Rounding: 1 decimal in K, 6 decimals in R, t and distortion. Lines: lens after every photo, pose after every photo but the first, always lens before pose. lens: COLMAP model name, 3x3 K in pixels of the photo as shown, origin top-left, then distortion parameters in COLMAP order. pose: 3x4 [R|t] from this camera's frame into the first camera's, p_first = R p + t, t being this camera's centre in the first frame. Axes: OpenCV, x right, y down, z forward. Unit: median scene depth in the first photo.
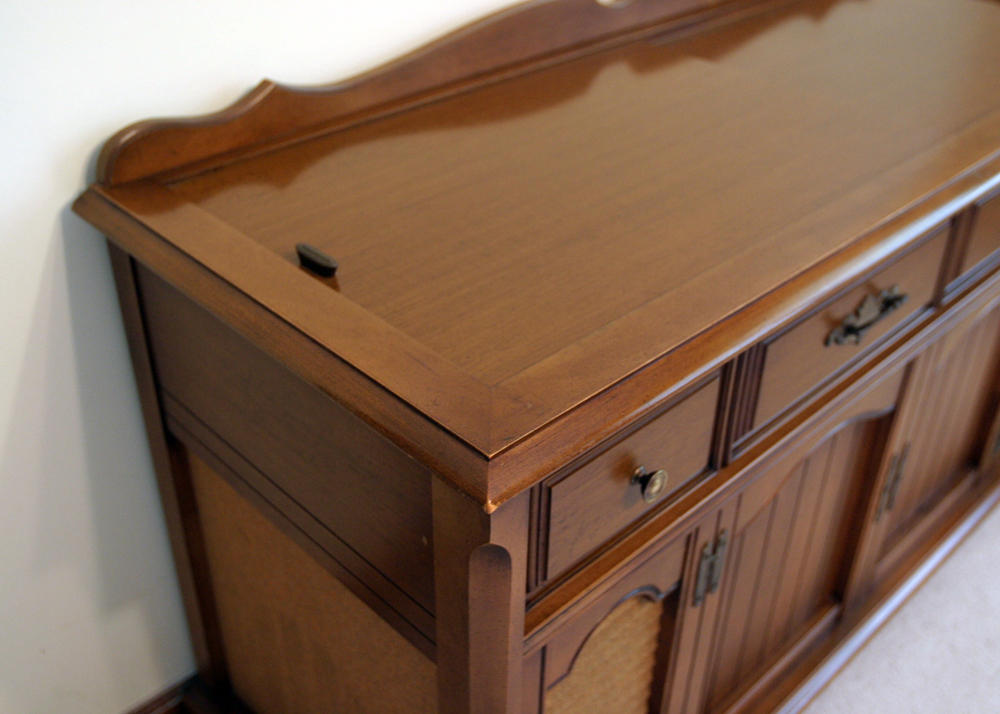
lens RADIAL K [[1056.5, 0, 502.6], [0, 1056.5, 363.2], [0, 0, 1]] dist [-0.025359, 0.000000]
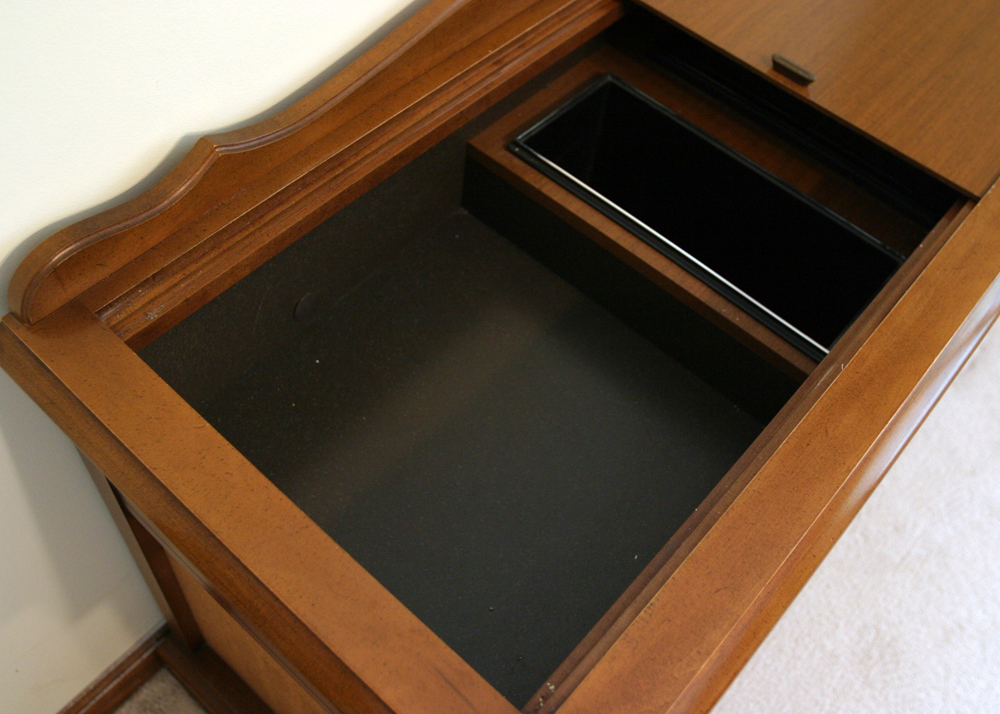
lens RADIAL K [[981.3, 0, 499.0], [0, 981.3, 356.5], [0, 0, 1]] dist [-0.027042, 0.000000]
pose [[0.993977, -0.019868, 0.107774, -0.110419], [-0.021266, 0.929768, 0.367530, -0.500756], [-0.107507, -0.367609, 0.923746, 0.302180]]
